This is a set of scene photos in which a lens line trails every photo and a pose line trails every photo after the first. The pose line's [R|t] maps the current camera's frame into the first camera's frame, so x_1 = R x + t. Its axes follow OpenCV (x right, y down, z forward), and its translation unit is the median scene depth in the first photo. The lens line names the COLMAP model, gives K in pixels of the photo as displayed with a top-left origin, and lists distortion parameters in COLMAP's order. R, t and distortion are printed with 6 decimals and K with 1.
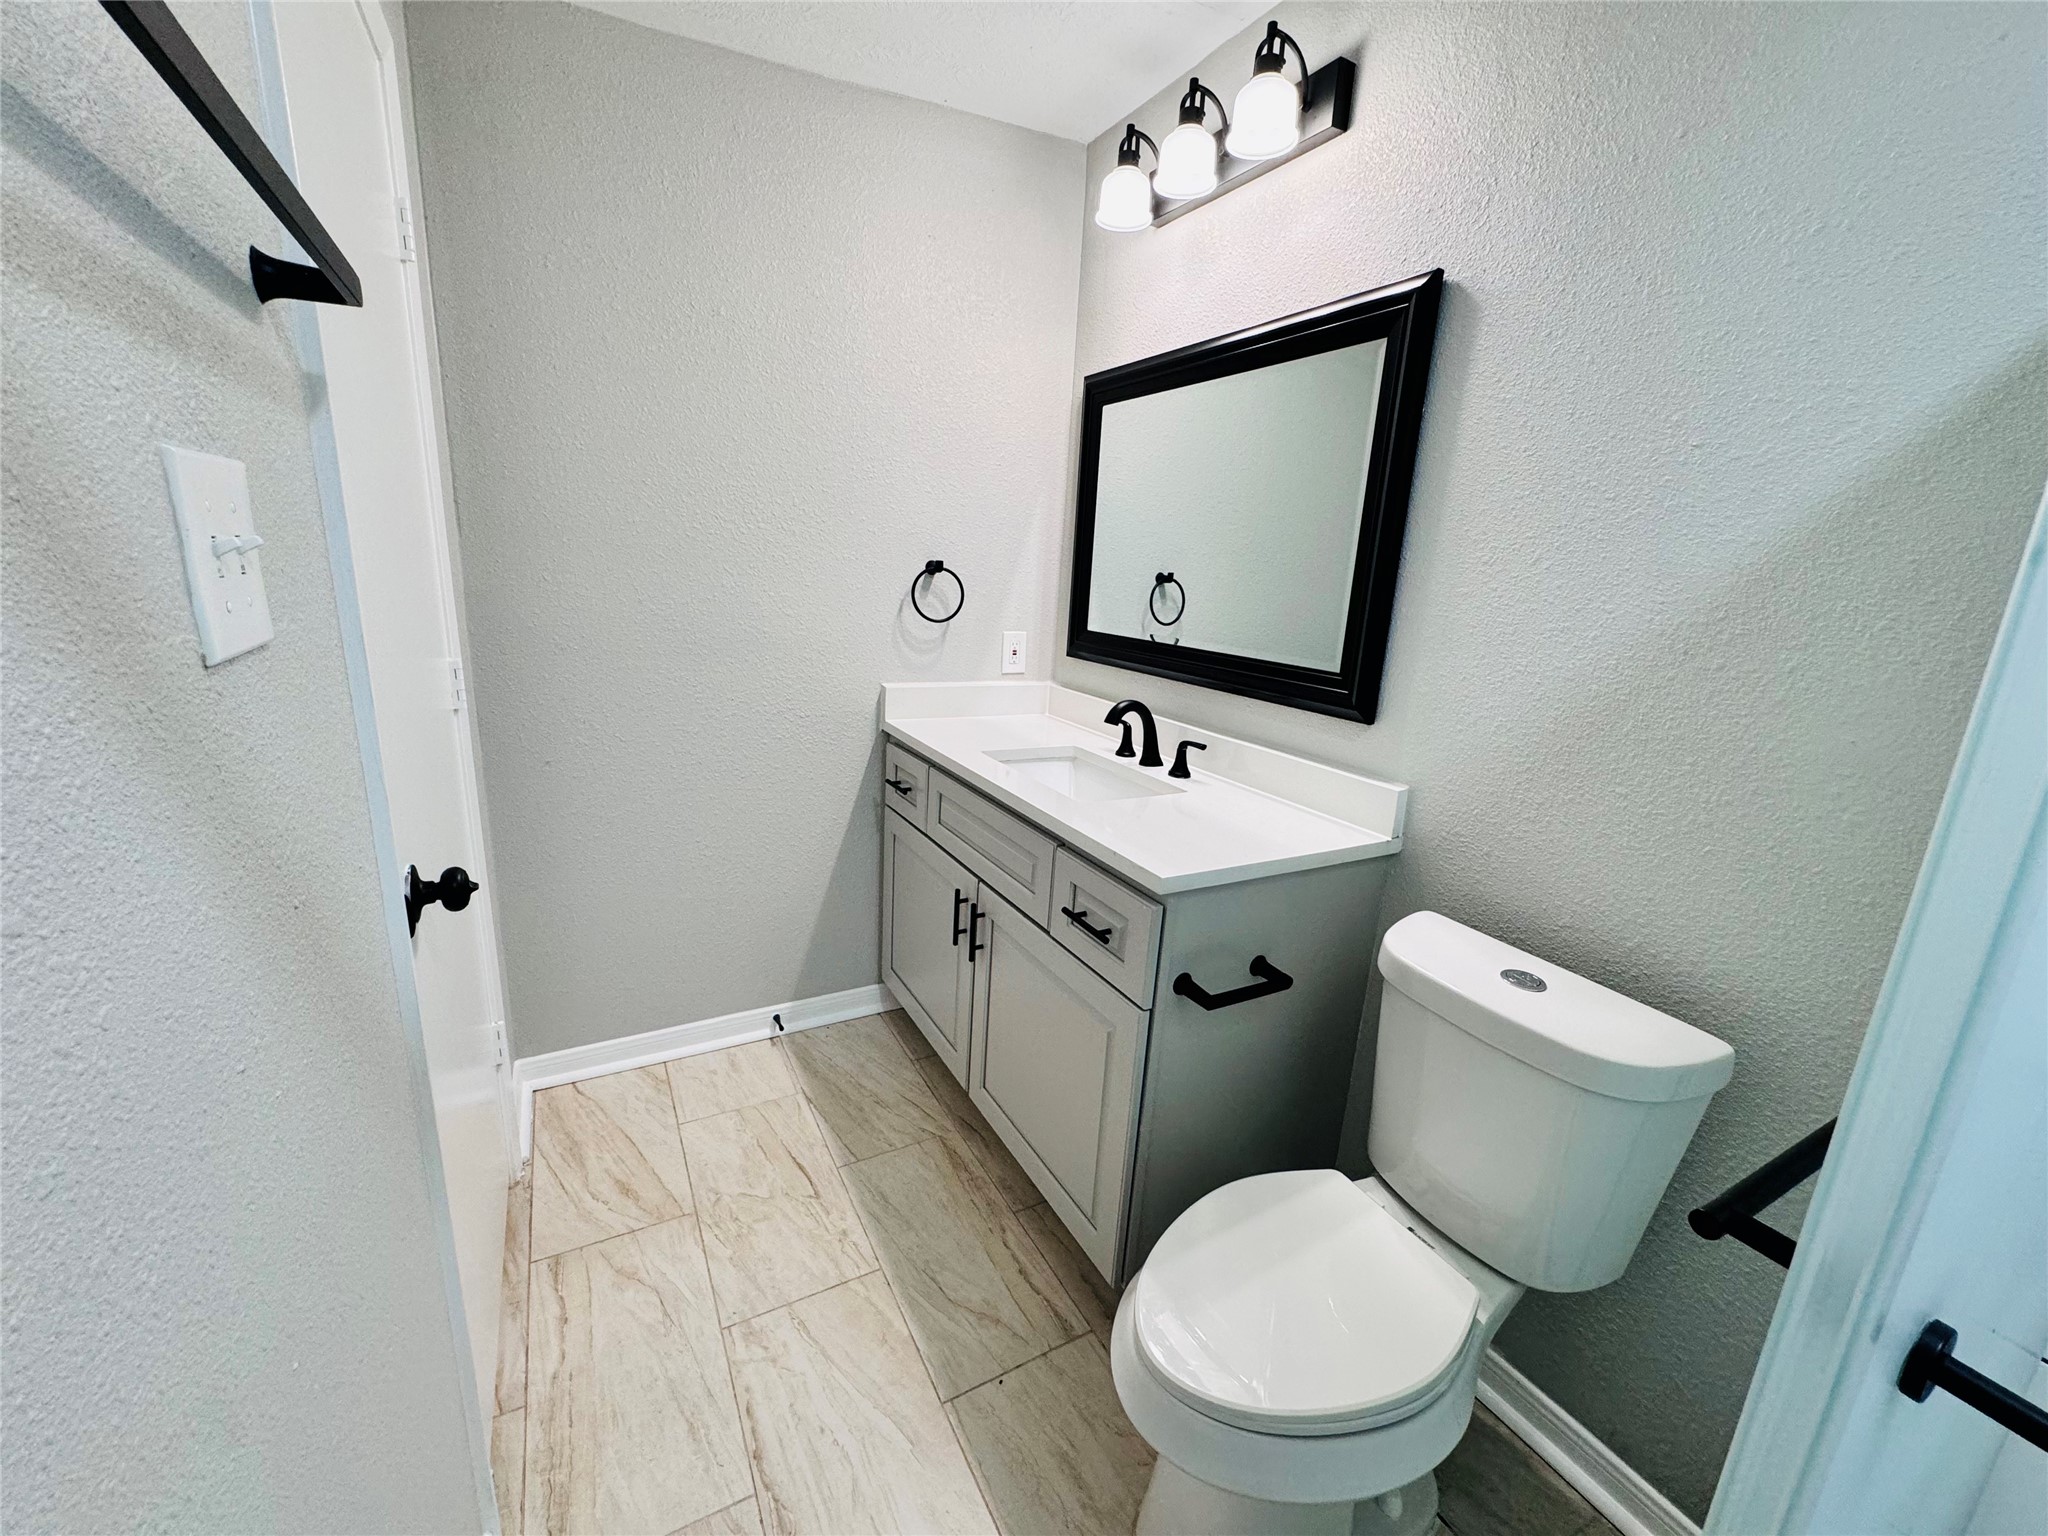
lens RADIAL K [[818.5, 0, 1023.1], [0, 818.5, 766.2], [0, 0, 1]] dist [-0.001166, -0.000158]
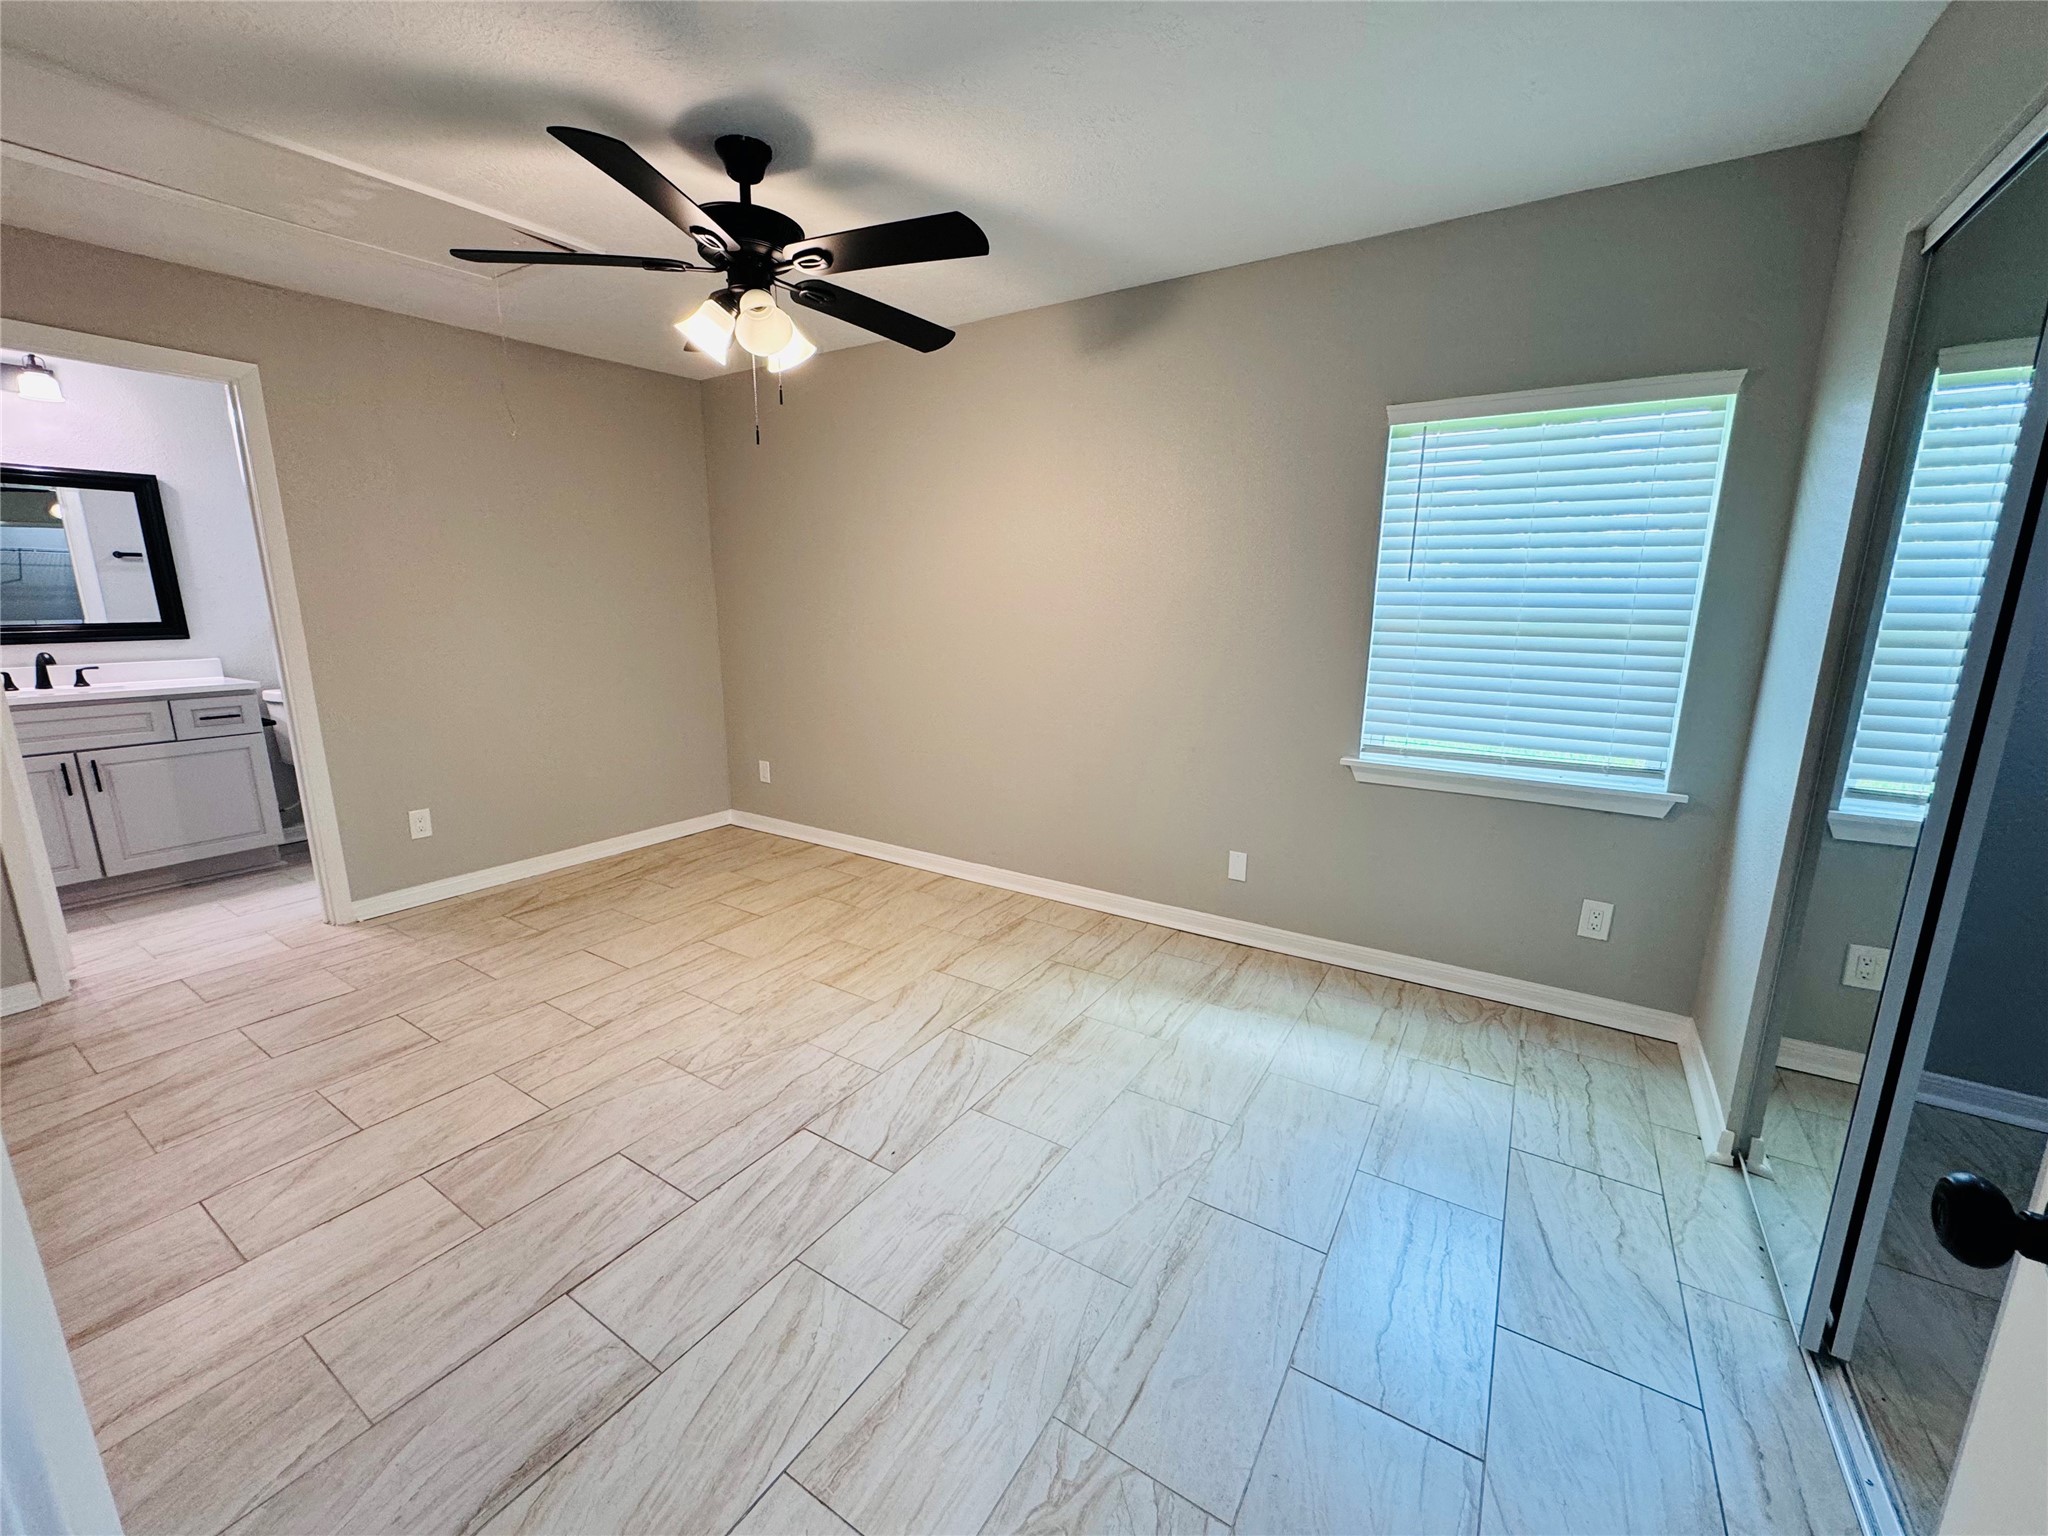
lens RADIAL K [[818.5, 0, 1023.1], [0, 818.5, 766.2], [0, 0, 1]] dist [-0.001166, -0.000158]
pose [[-0.475617, -0.238603, 0.846674, -3.138429], [0.176129, 0.917188, 0.357415, -0.138552], [-0.861839, 0.319117, -0.394205, -0.146428]]
